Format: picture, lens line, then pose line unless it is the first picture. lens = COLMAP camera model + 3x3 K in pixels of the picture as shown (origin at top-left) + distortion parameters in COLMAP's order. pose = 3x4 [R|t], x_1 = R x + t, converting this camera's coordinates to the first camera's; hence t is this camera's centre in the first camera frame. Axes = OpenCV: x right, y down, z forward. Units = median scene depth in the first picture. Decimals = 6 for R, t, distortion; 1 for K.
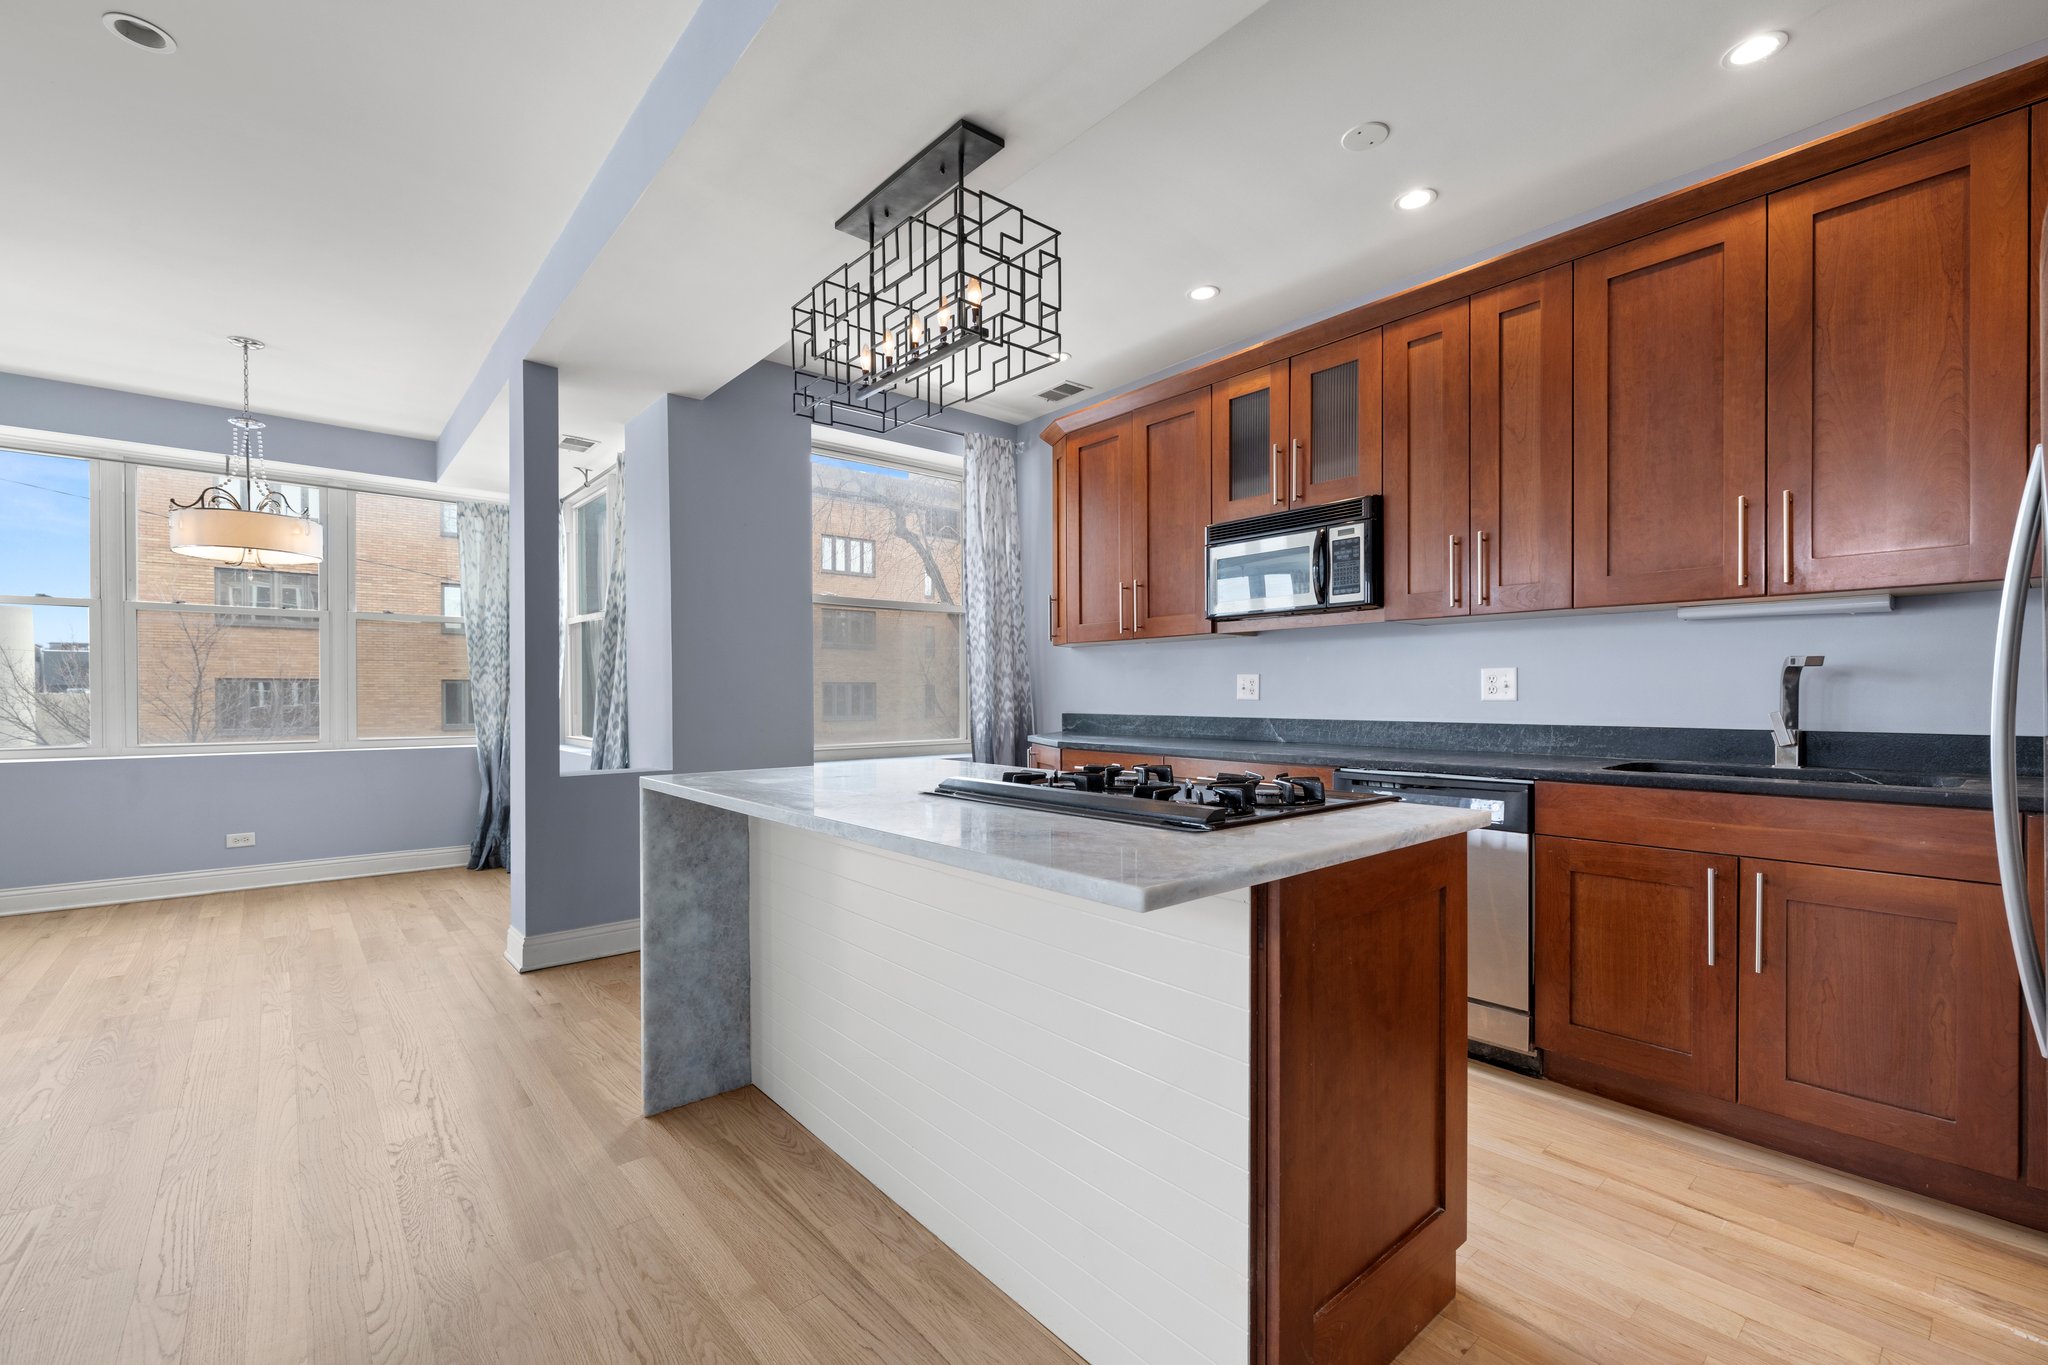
lens RADIAL K [[868.2, 0, 1019.0], [0, 868.2, 700.3], [0, 0, 1]] dist [0.003151, -0.000572]
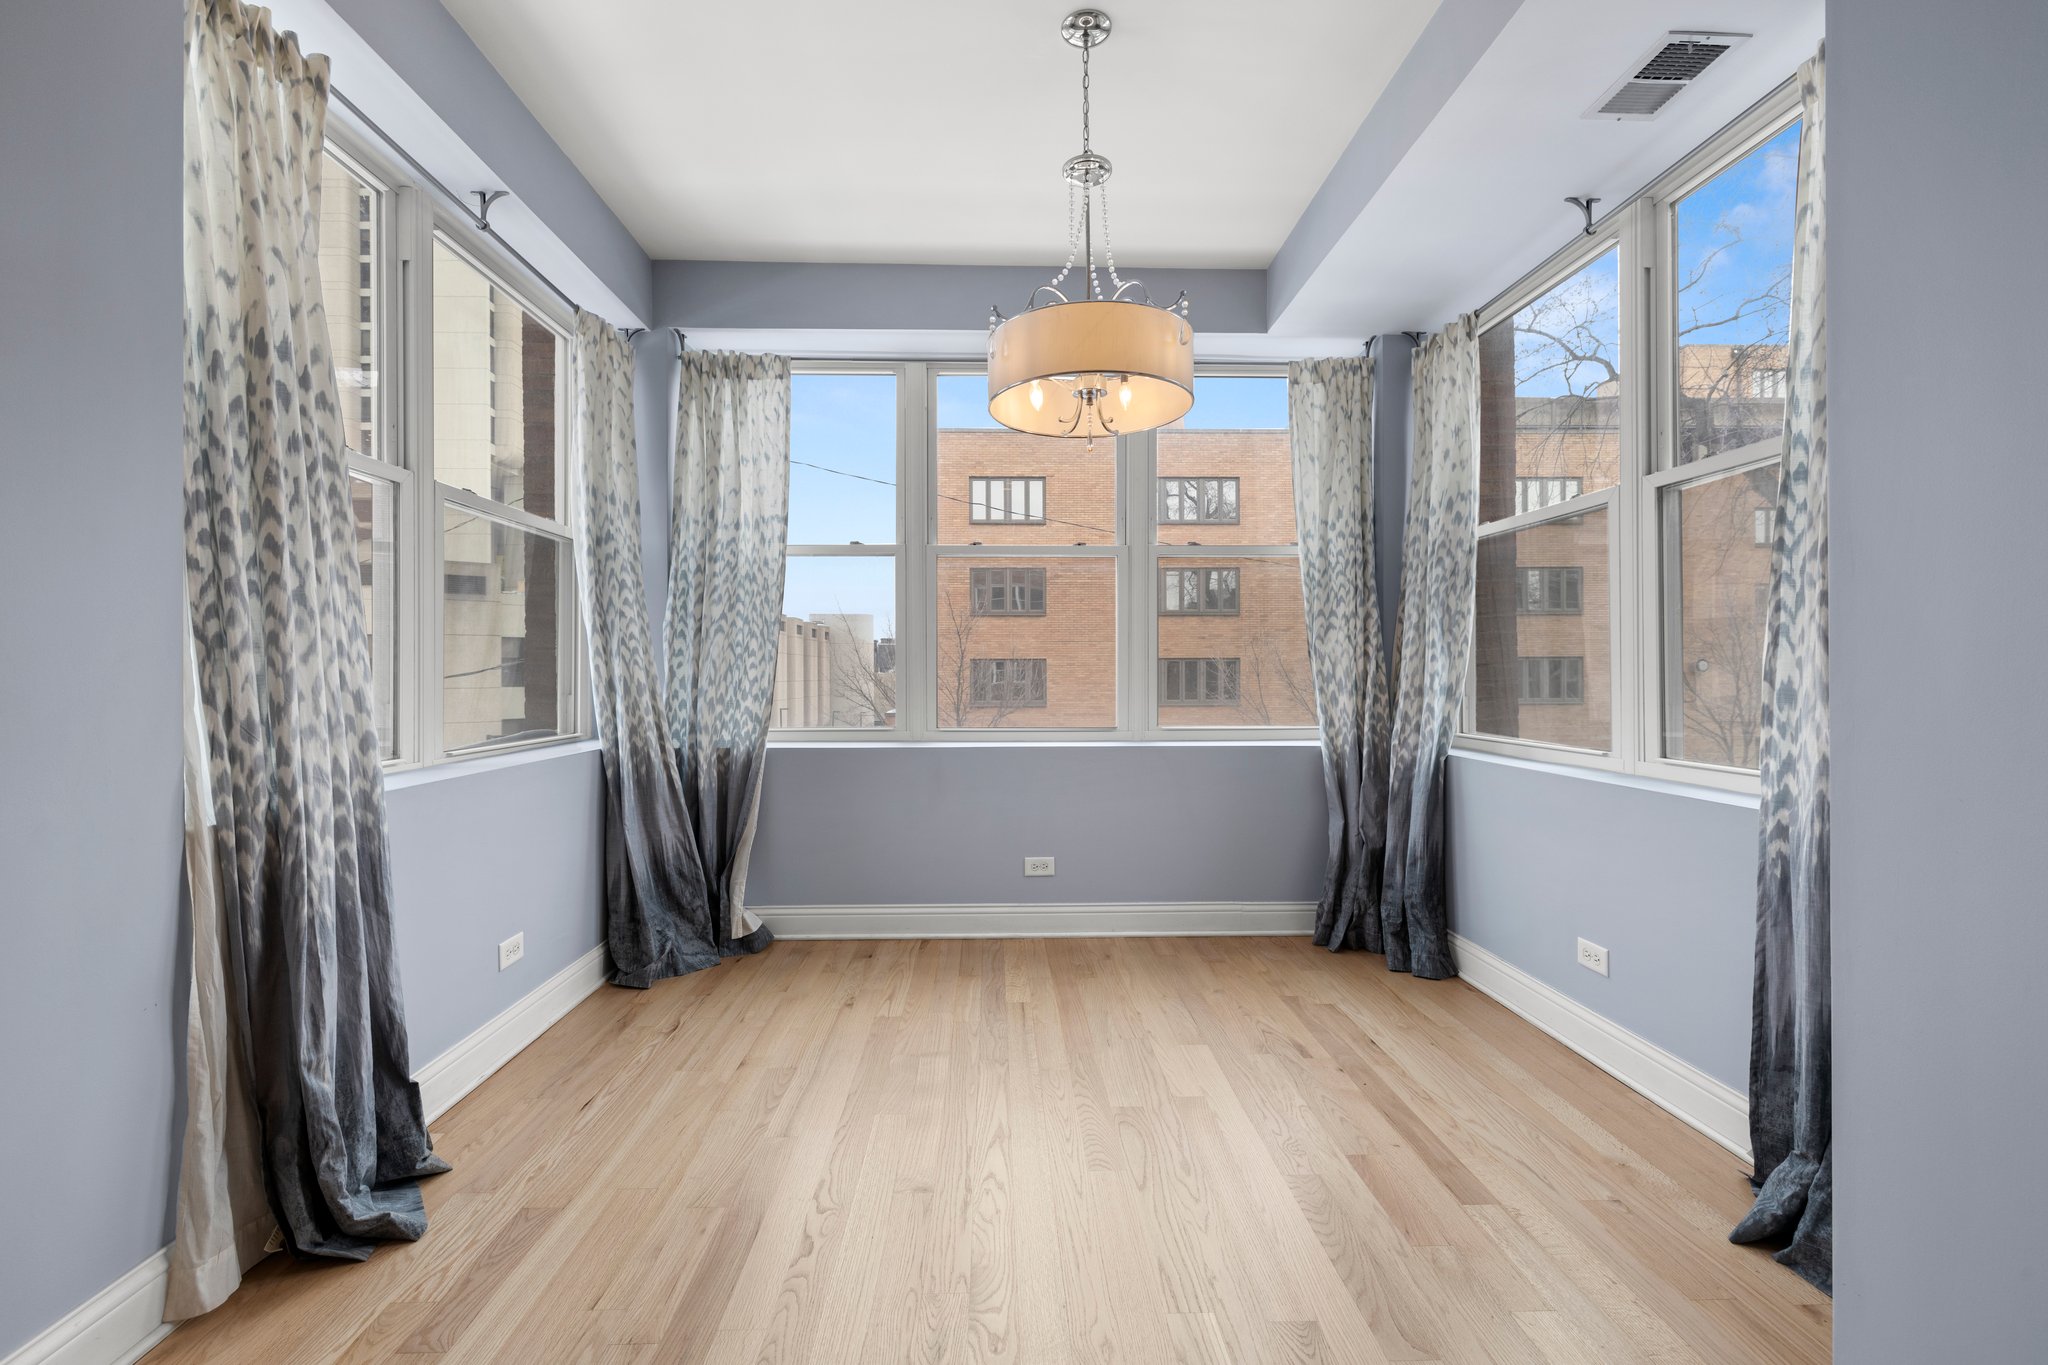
lens RADIAL K [[868.2, 0, 1010.2], [0, 868.2, 675.9], [0, 0, 1]] dist [0.003151, -0.000572]
pose [[0.771150, -0.000337, -0.636653, -0.721853], [-0.002392, 0.999991, -0.003427, 0.010039], [0.636649, 0.004166, 0.771143, 0.683380]]
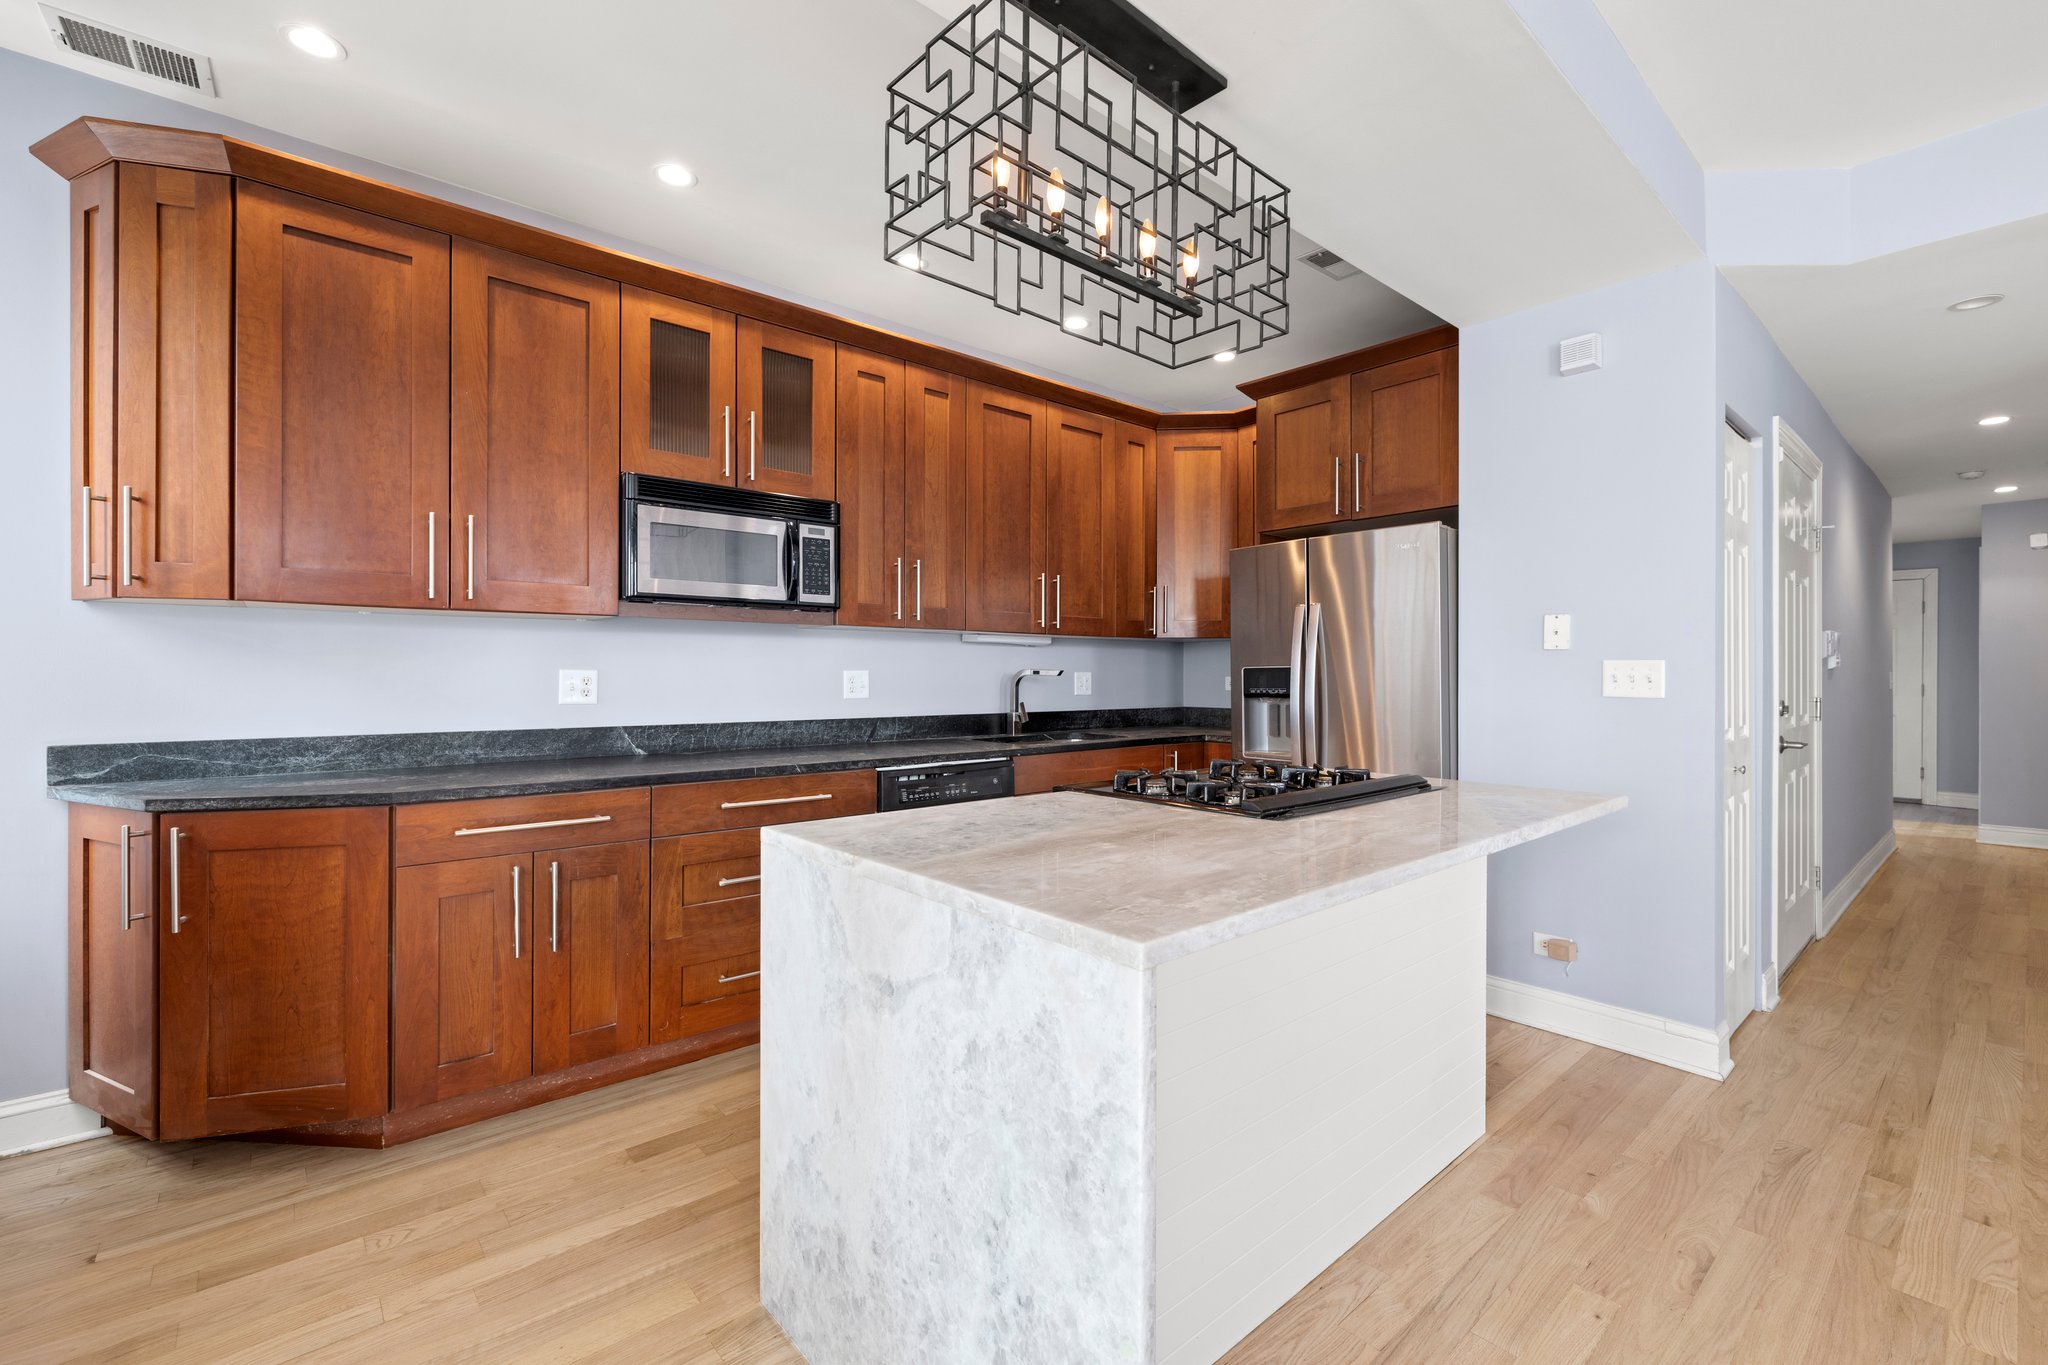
lens RADIAL K [[868.2, 0, 1023.4], [0, 868.2, 678.8], [0, 0, 1]] dist [0.003151, -0.000572]
pose [[-0.005255, -0.003440, 0.999980, -0.619446], [0.004324, 0.999985, 0.003463, -0.029132], [-0.999977, 0.004342, -0.005240, 0.777506]]
